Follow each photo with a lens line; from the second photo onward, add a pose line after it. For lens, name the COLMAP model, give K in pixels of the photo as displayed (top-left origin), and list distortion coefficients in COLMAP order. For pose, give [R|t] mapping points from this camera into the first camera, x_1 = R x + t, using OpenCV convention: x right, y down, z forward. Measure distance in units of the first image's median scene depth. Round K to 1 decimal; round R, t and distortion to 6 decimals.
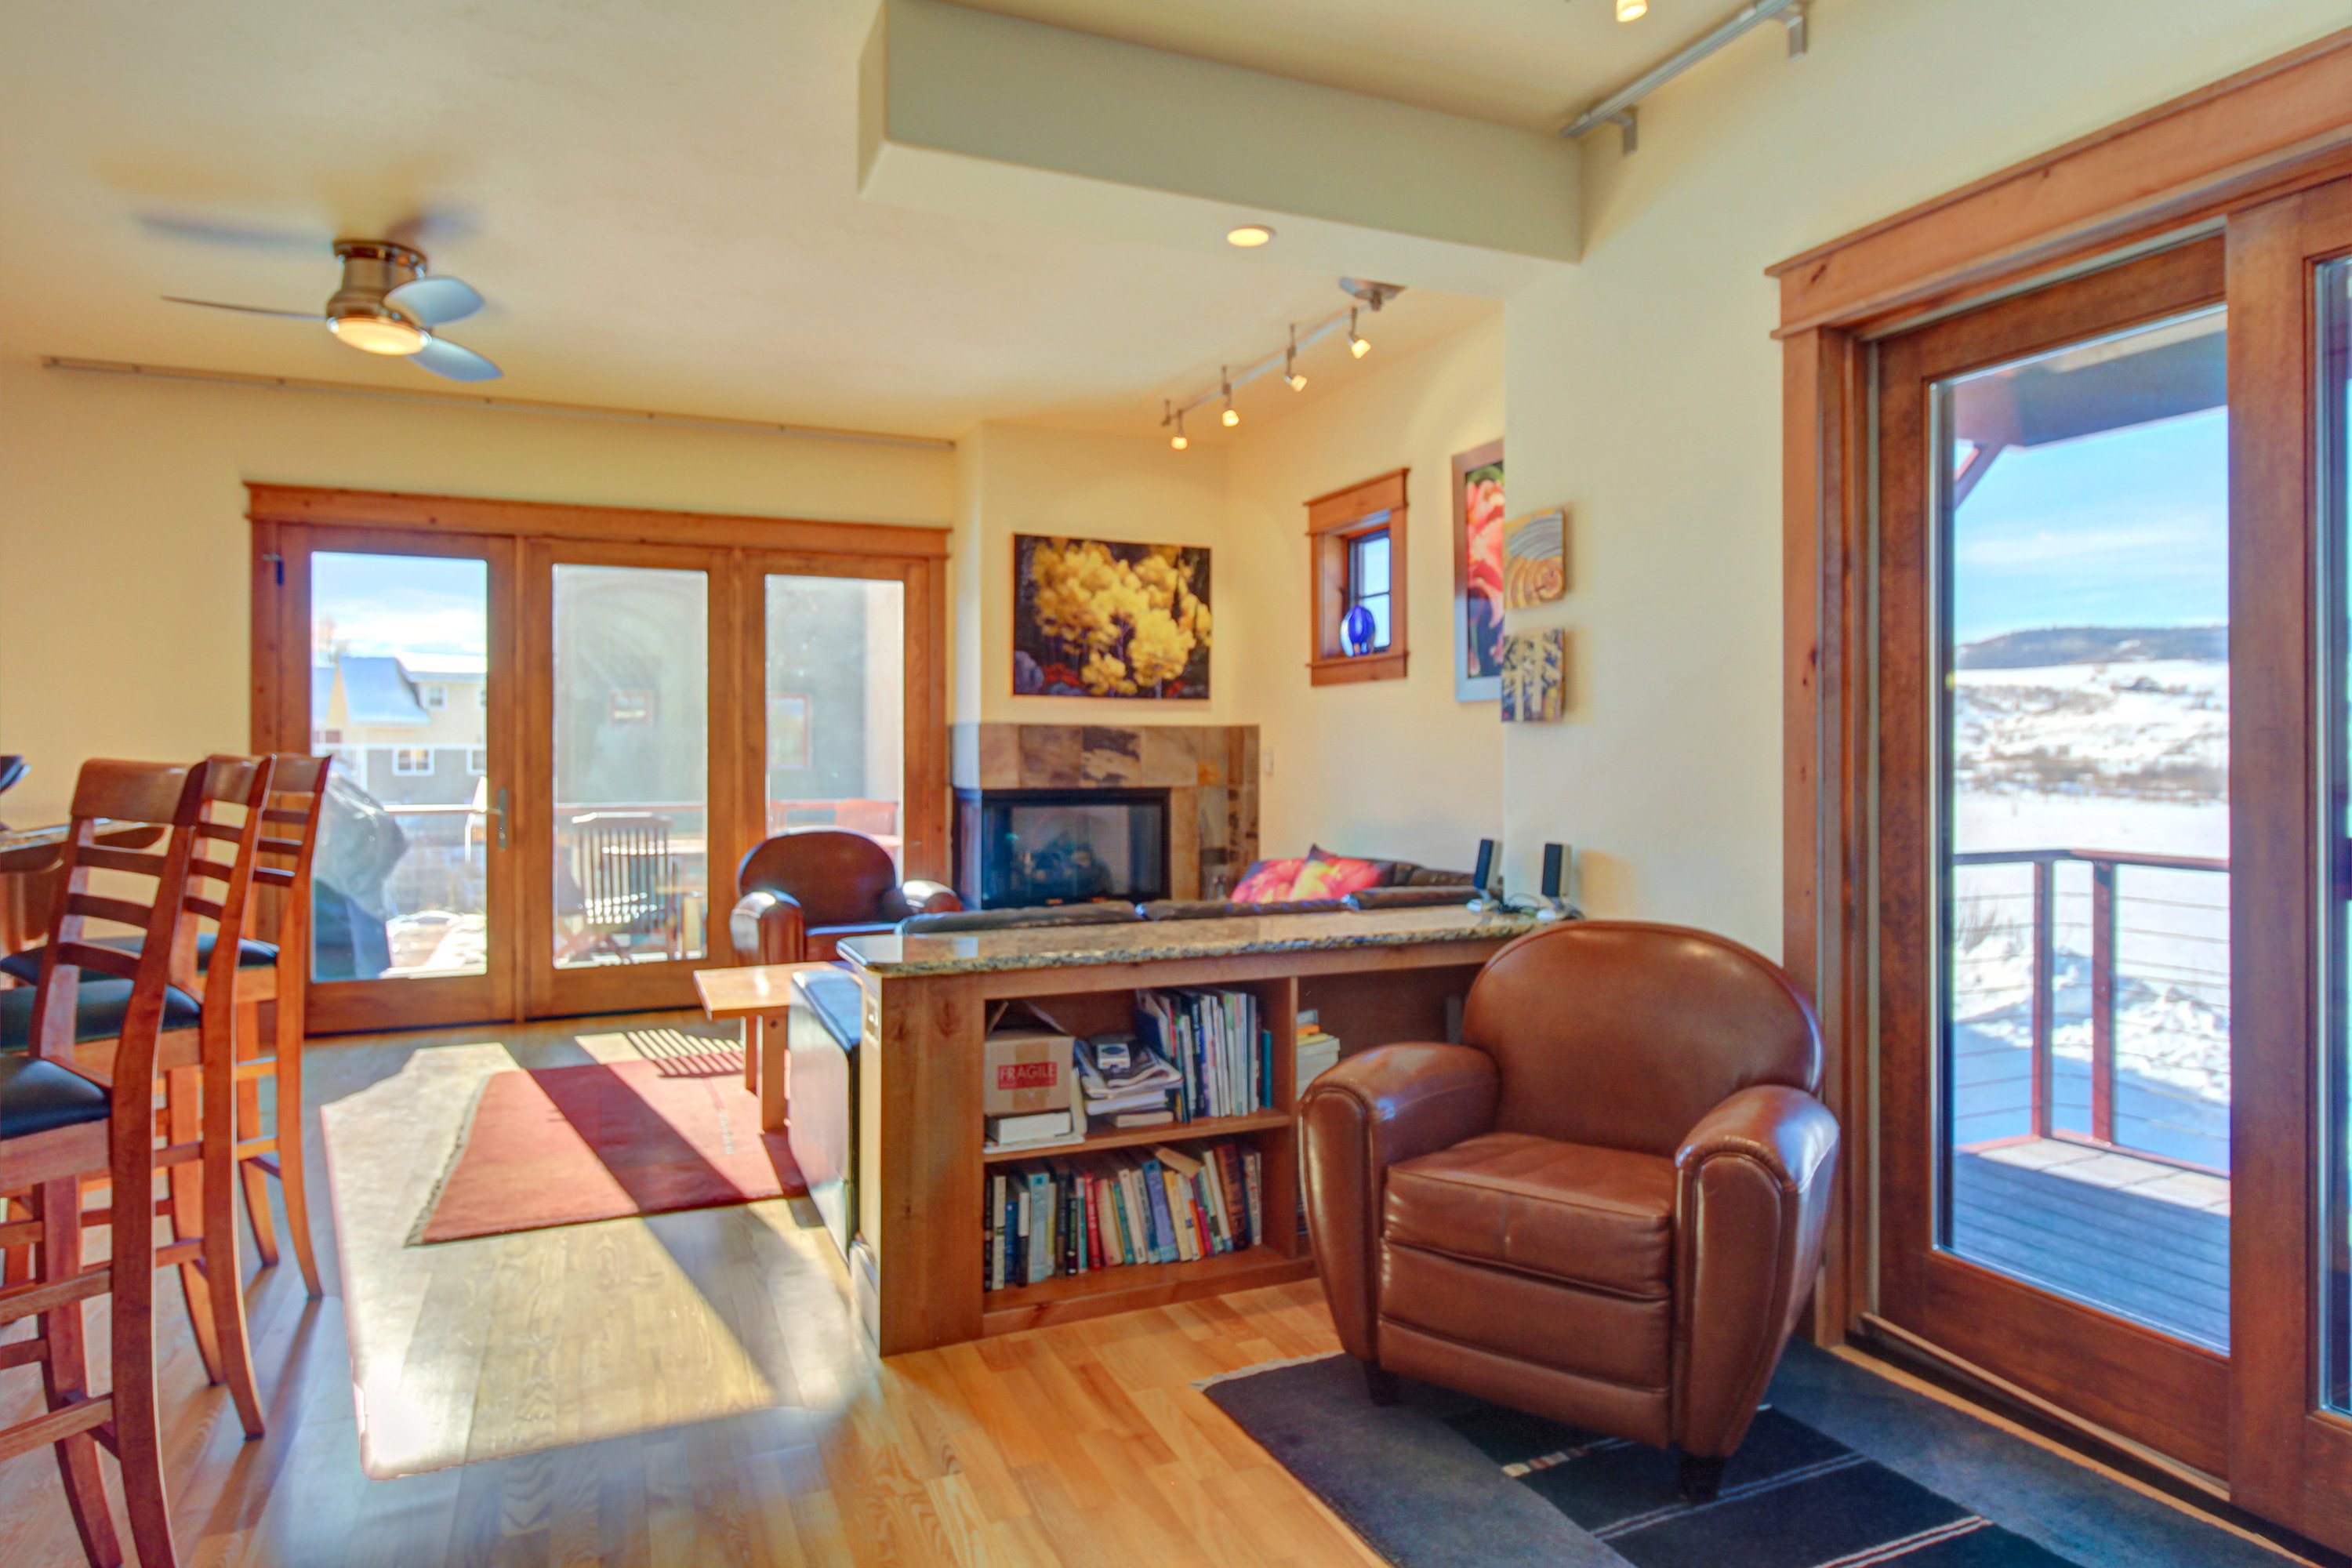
lens RADIAL K [[1311.5, 0, 1169.2], [0, 1311.5, 747.9], [0, 0, 1]] dist [0.014392, -0.004263]
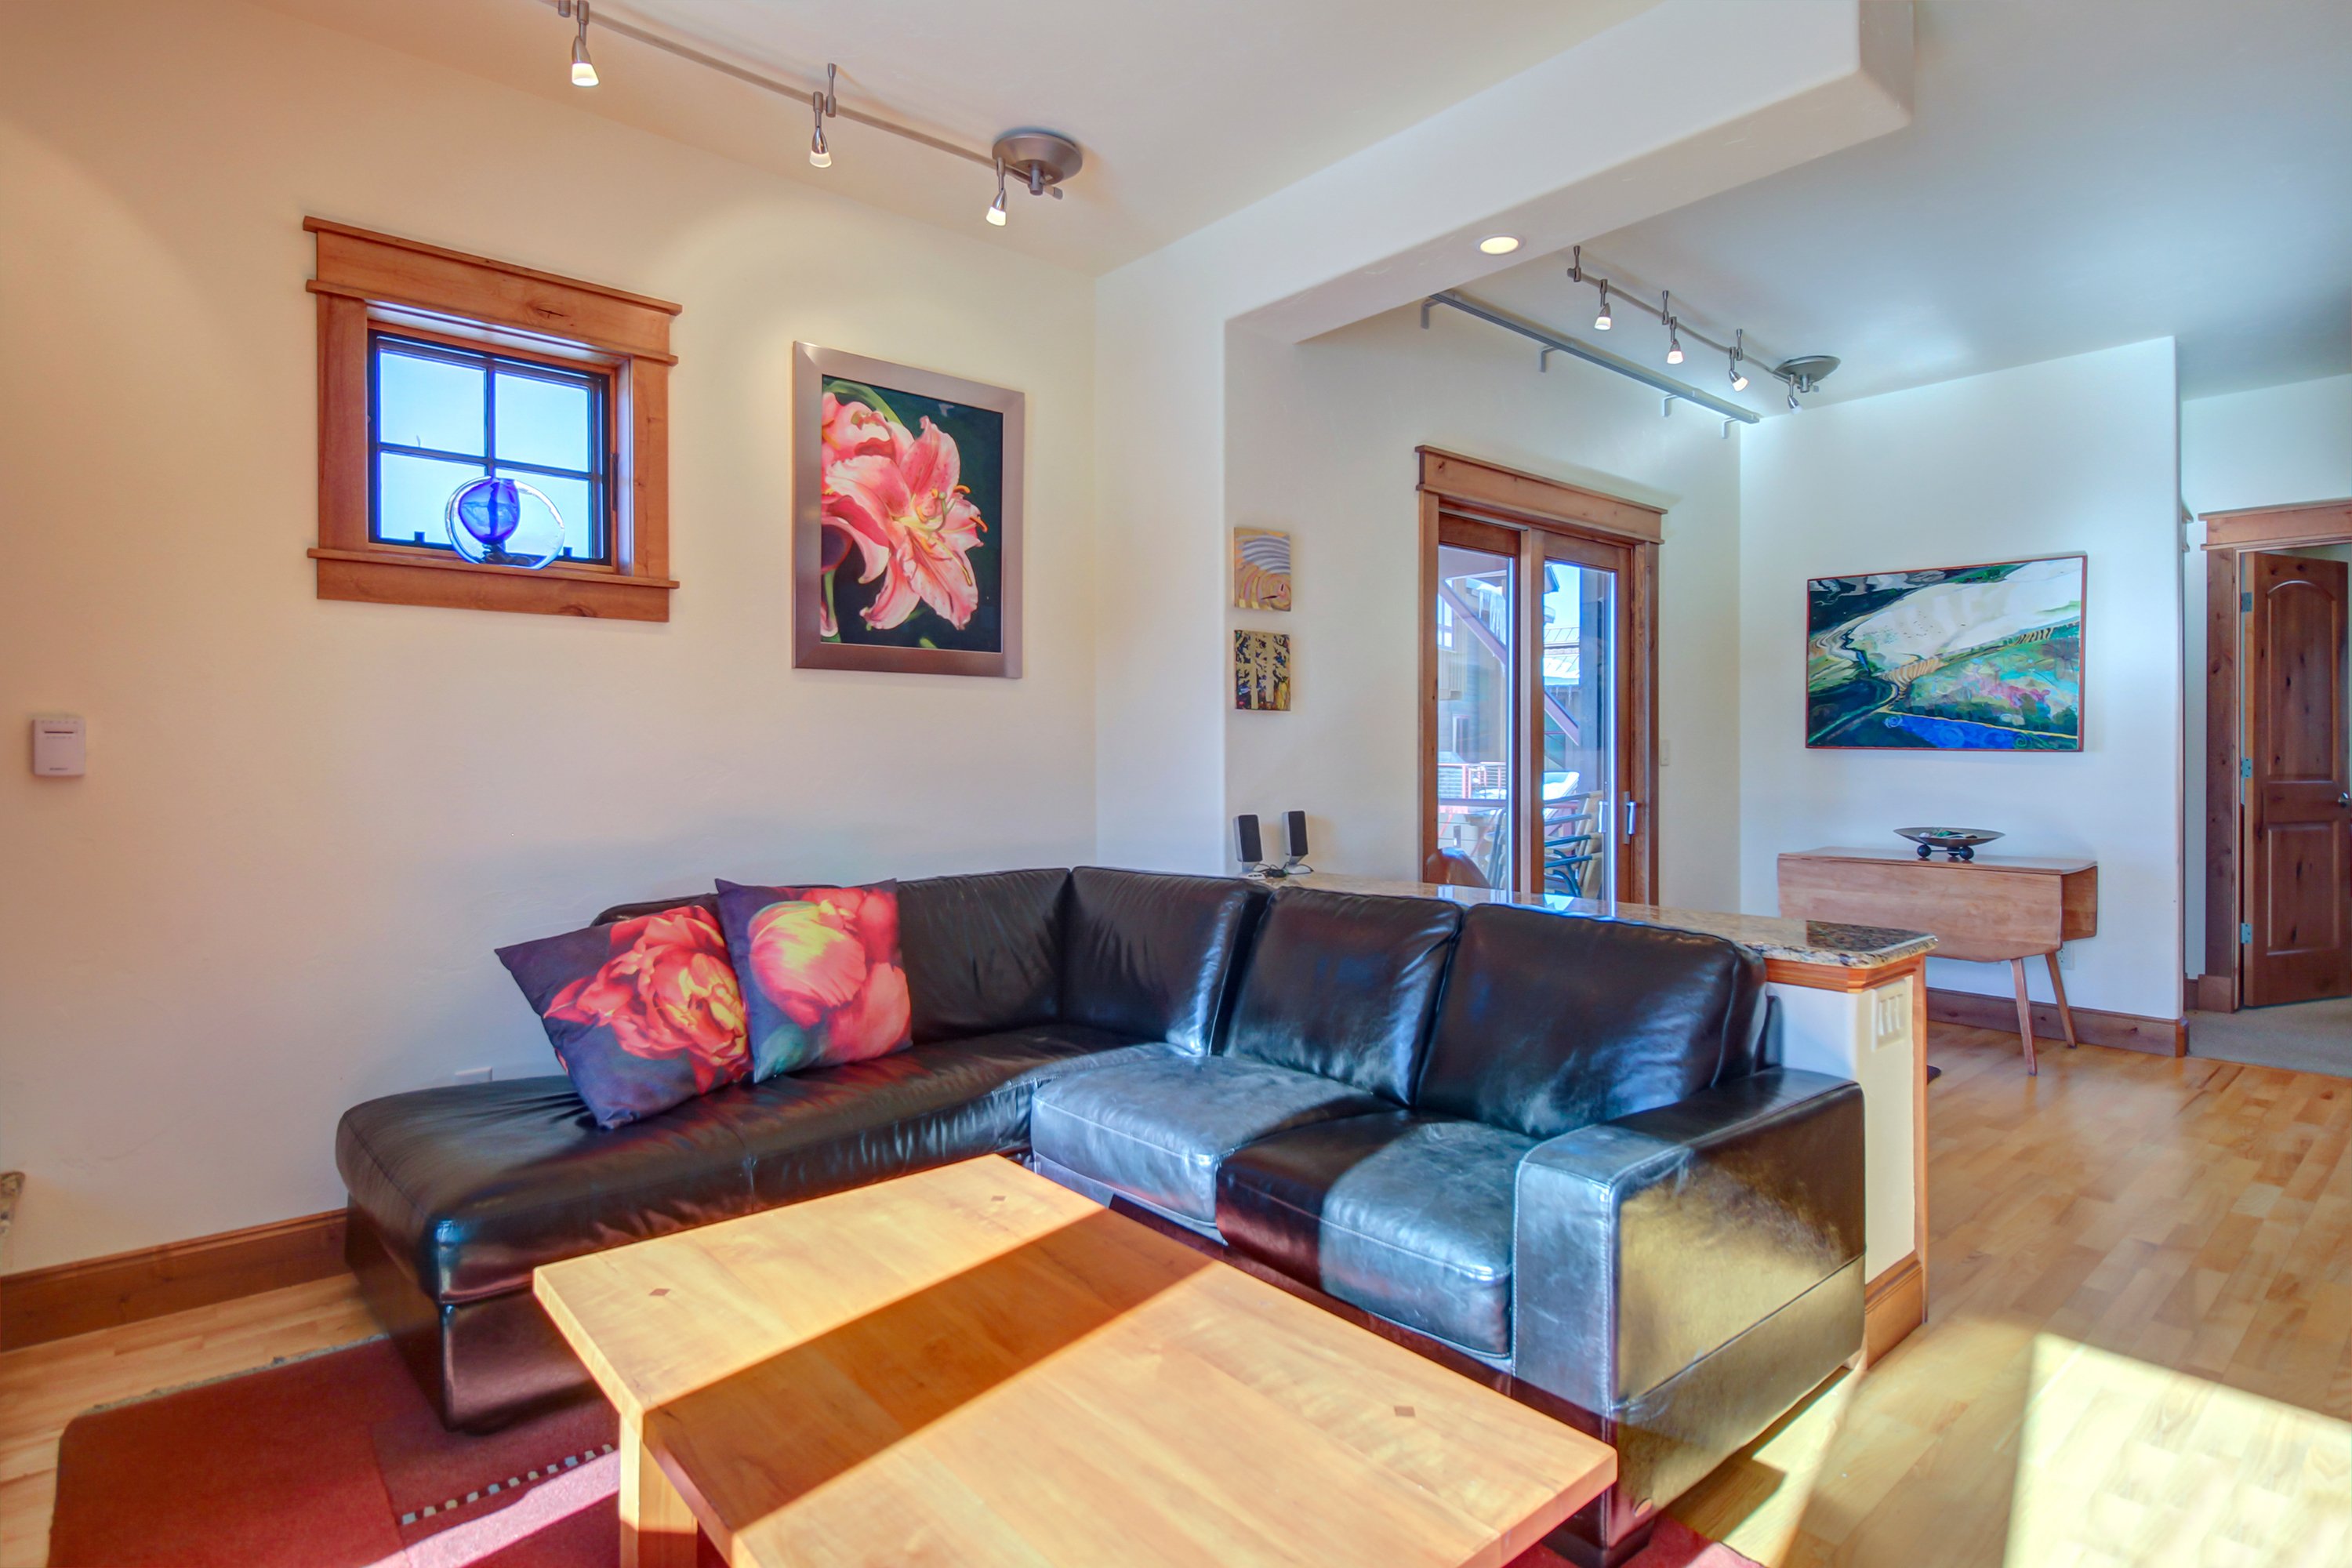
lens RADIAL K [[1184.2, 0, 1171.4], [0, 1184.2, 757.1], [0, 0, 1]] dist [0.019562, -0.016277]
pose [[-0.289577, -0.006664, 0.957131, -0.396806], [-0.004568, 0.999974, 0.005581, 0.009115], [-0.957144, -0.002756, -0.289600, 0.779851]]
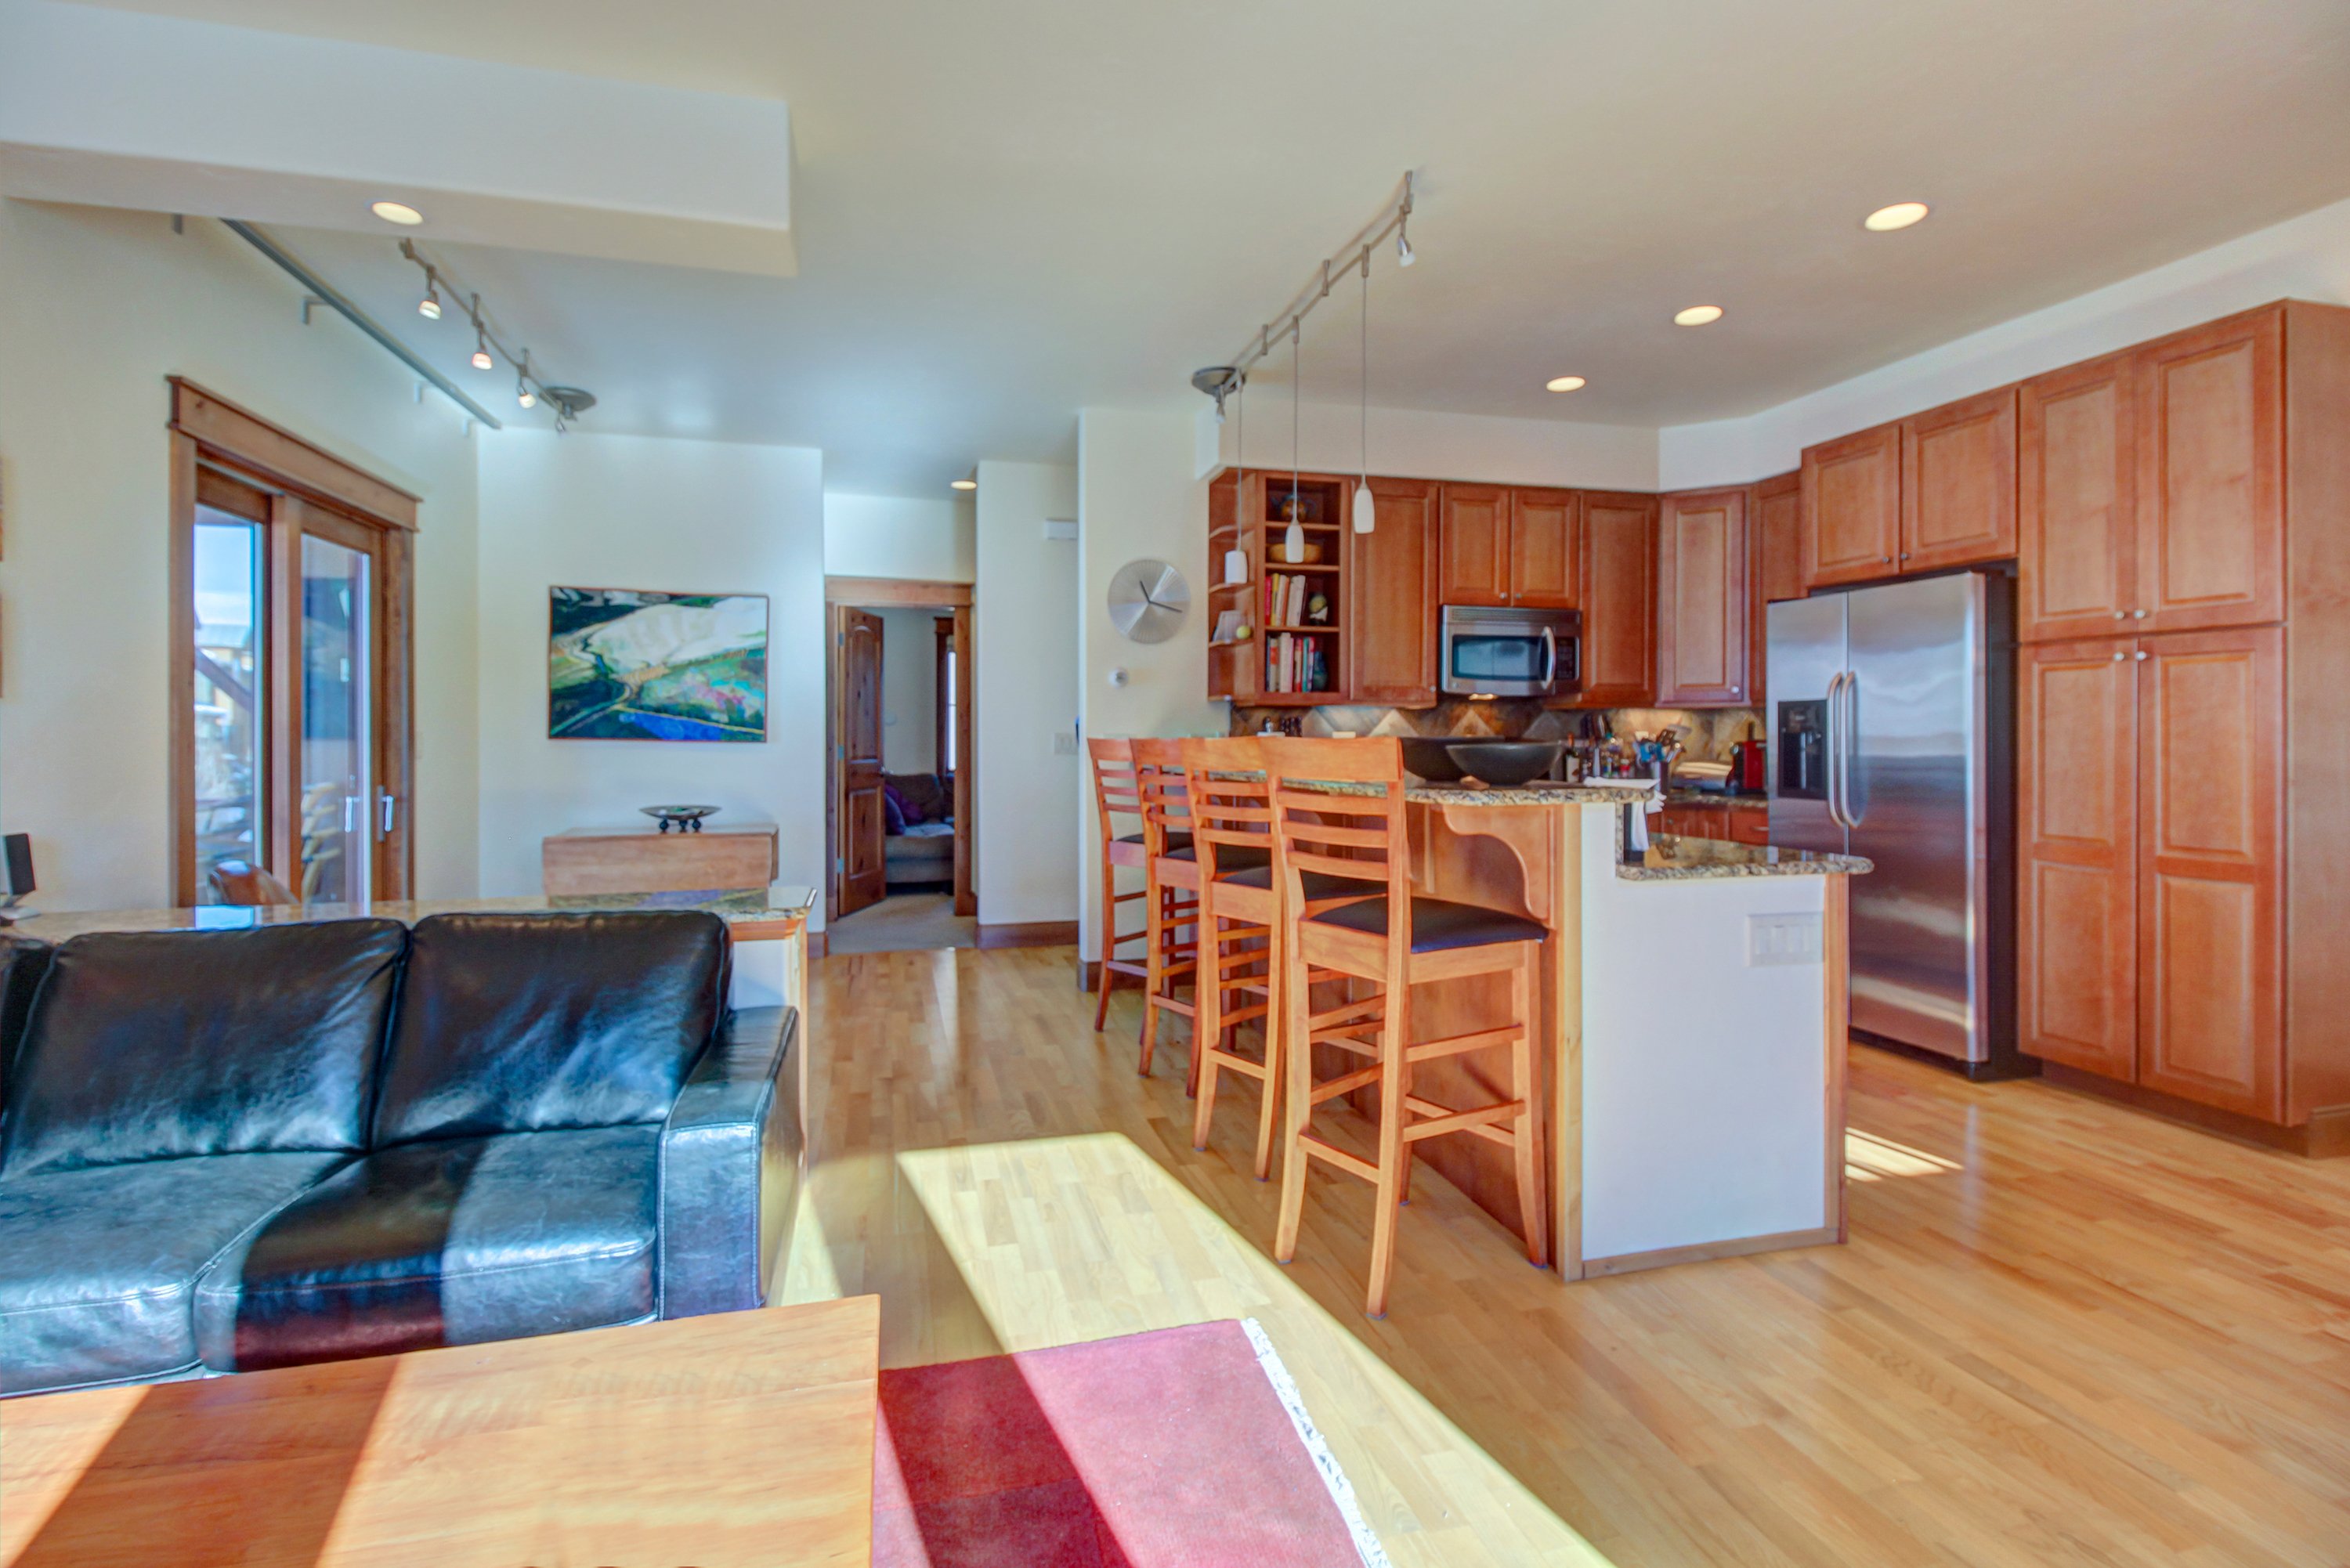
lens RADIAL K [[1108.7, 0, 1168.9], [0, 1108.7, 740.0], [0, 0, 1]] dist [0.005479, -0.007704]
pose [[-0.987069, -0.001710, 0.160284, -0.329239], [-0.001631, 0.999998, 0.000625, 0.003747], [-0.160285, 0.000356, -0.987071, 0.881910]]
